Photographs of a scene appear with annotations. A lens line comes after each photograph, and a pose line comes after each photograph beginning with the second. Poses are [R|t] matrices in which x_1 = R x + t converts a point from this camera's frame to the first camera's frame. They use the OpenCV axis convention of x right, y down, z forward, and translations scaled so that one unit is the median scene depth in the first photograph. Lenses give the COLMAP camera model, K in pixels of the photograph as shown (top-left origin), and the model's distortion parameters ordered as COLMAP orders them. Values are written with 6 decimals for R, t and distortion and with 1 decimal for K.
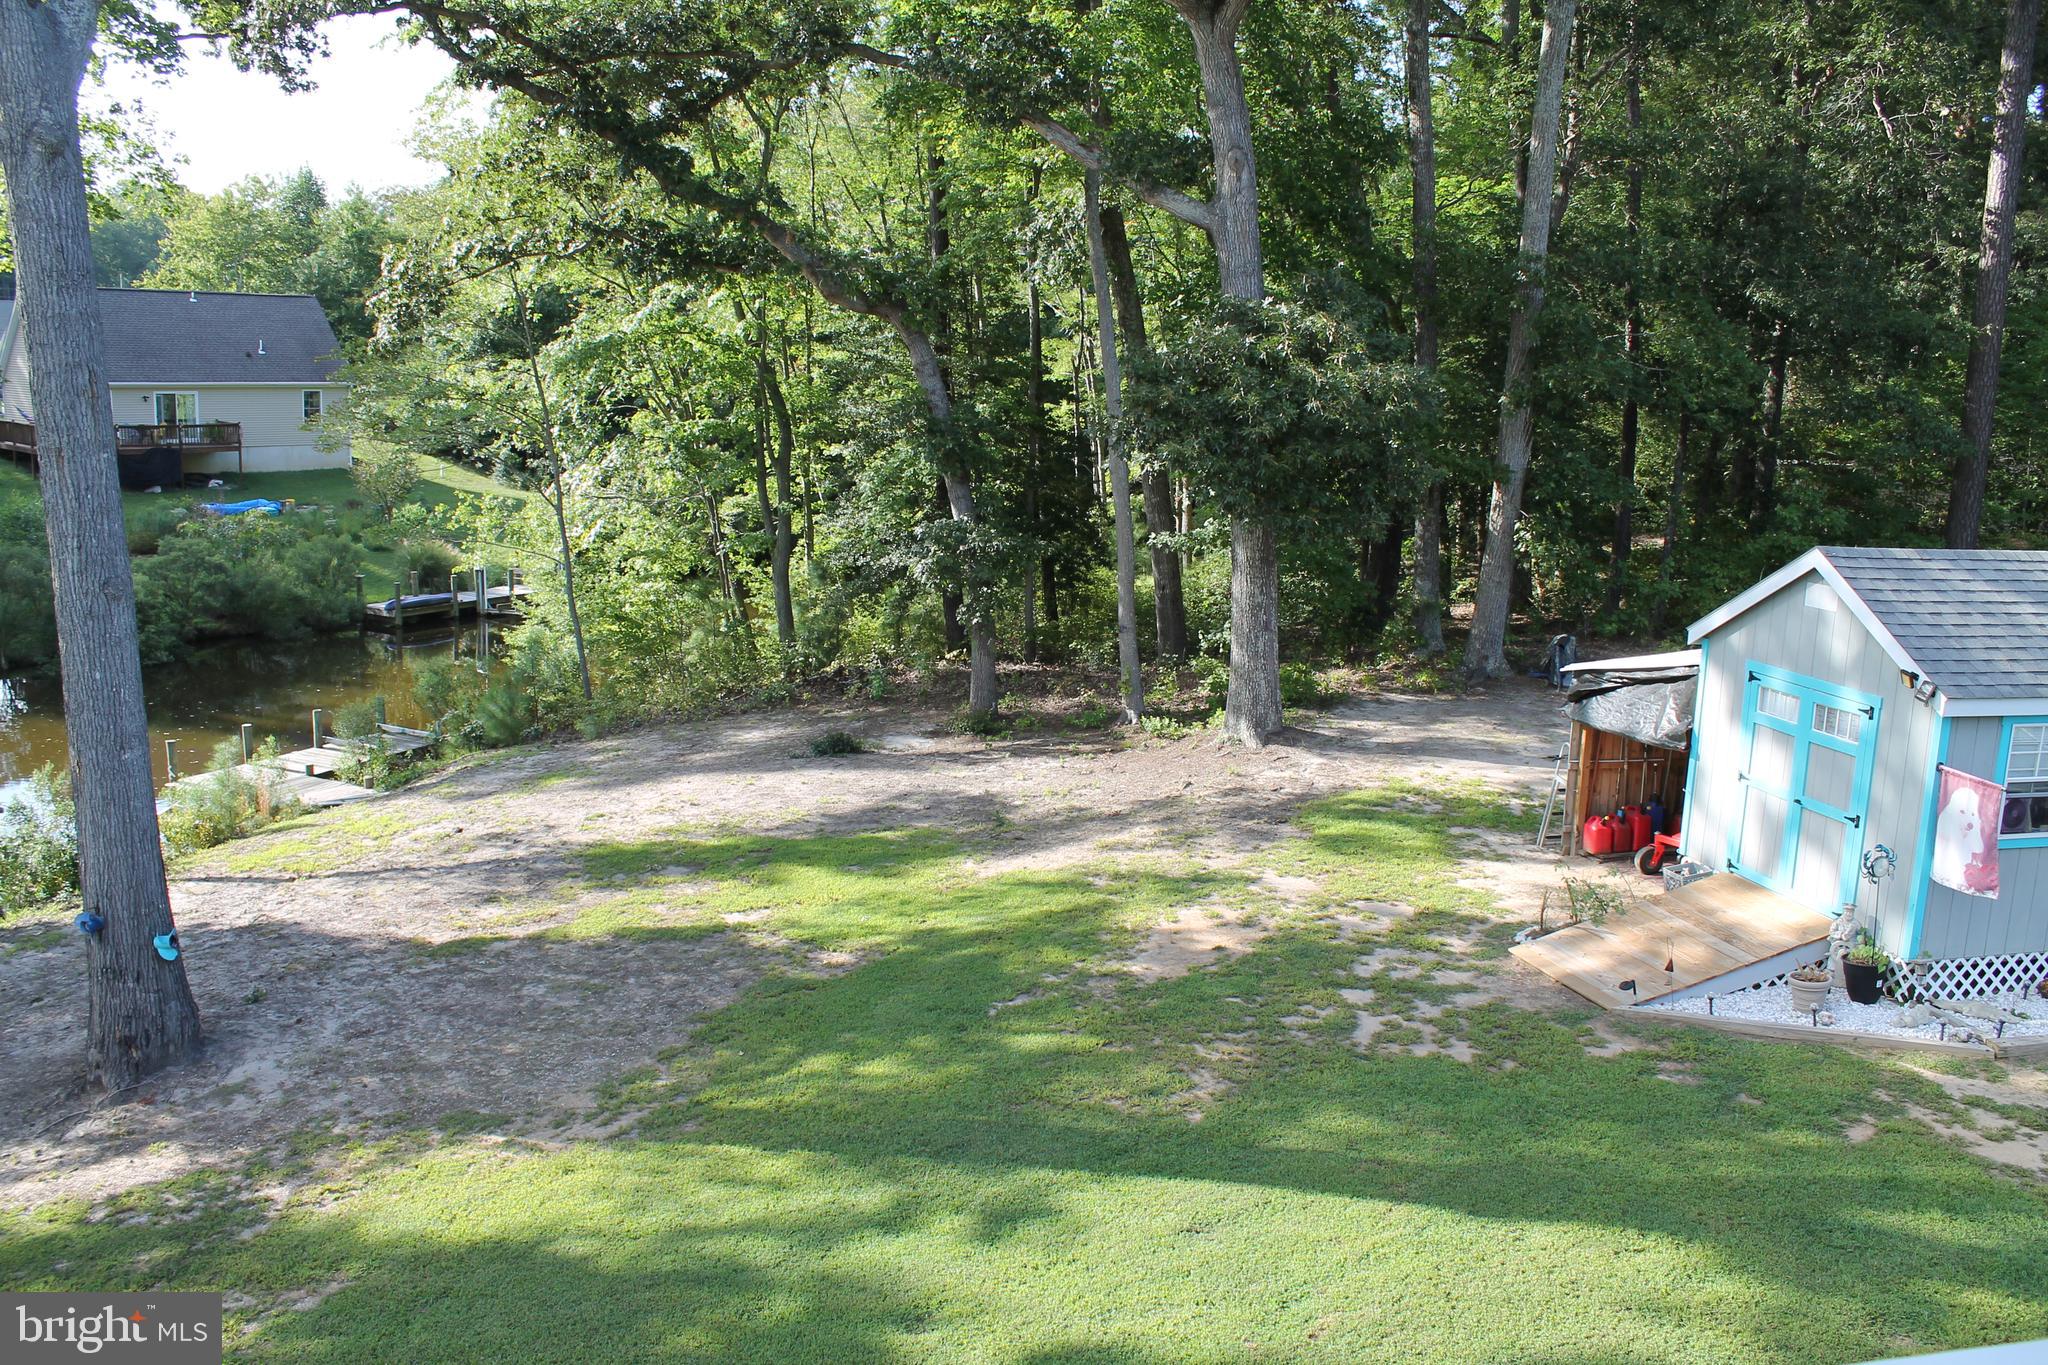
lens RADIAL K [[1715.1, 0, 1023.5], [0, 1715.1, 689.2], [0, 0, 1]] dist [-0.173279, 0.160324]
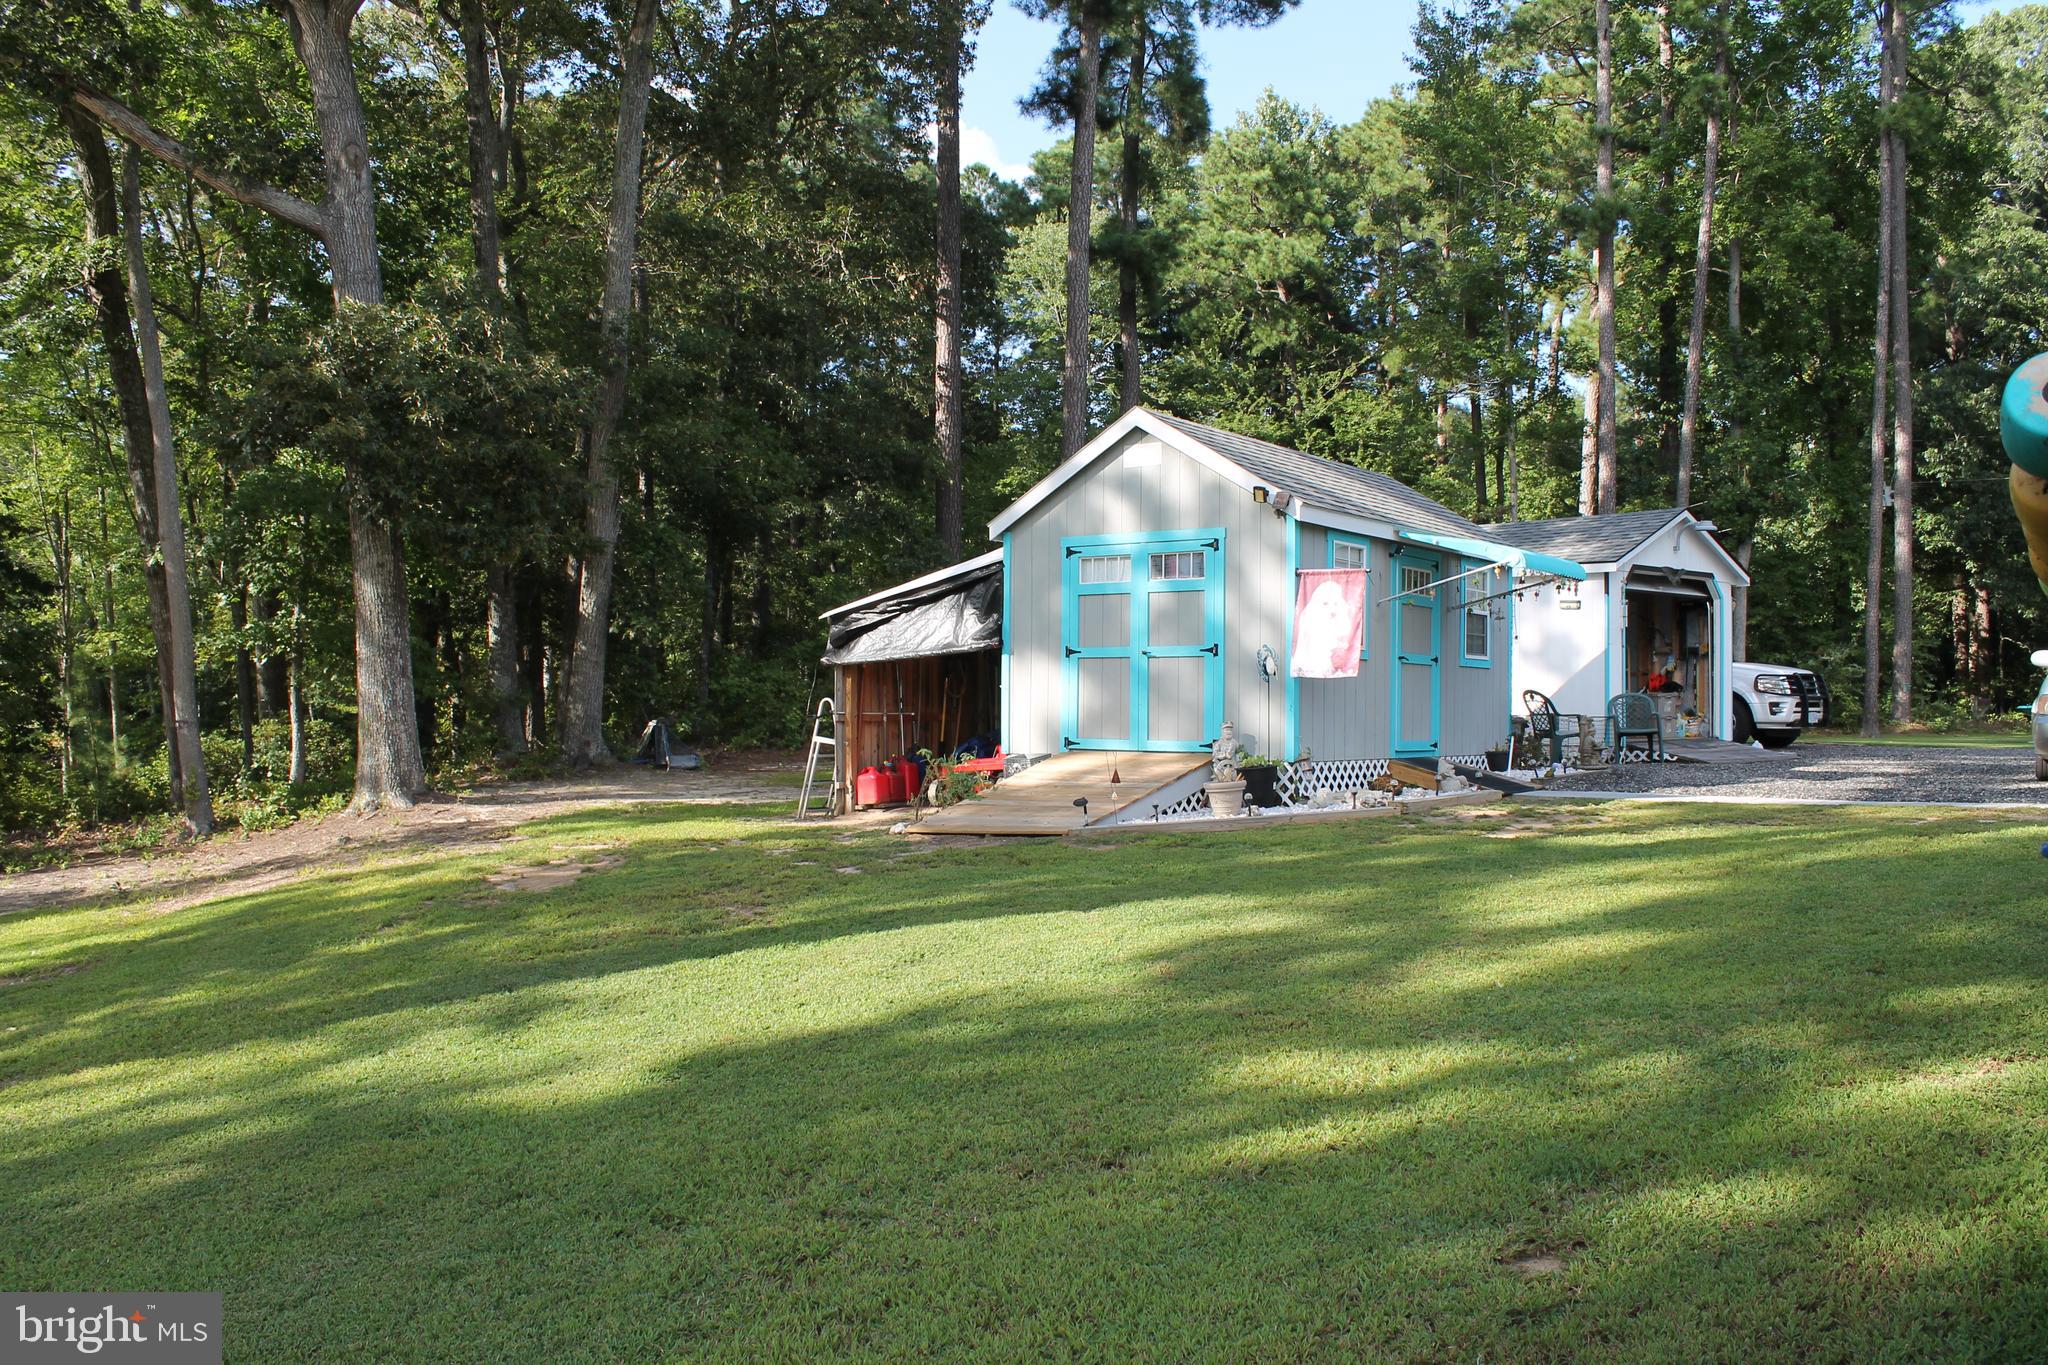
lens RADIAL K [[1715.1, 0, 1023.5], [0, 1715.1, 689.2], [0, 0, 1]] dist [-0.173279, 0.160324]
pose [[0.773127, -0.016023, 0.634049, -0.160719], [0.136816, 0.980358, -0.142052, 0.139279], [-0.619319, 0.196572, 0.760133, 0.147013]]
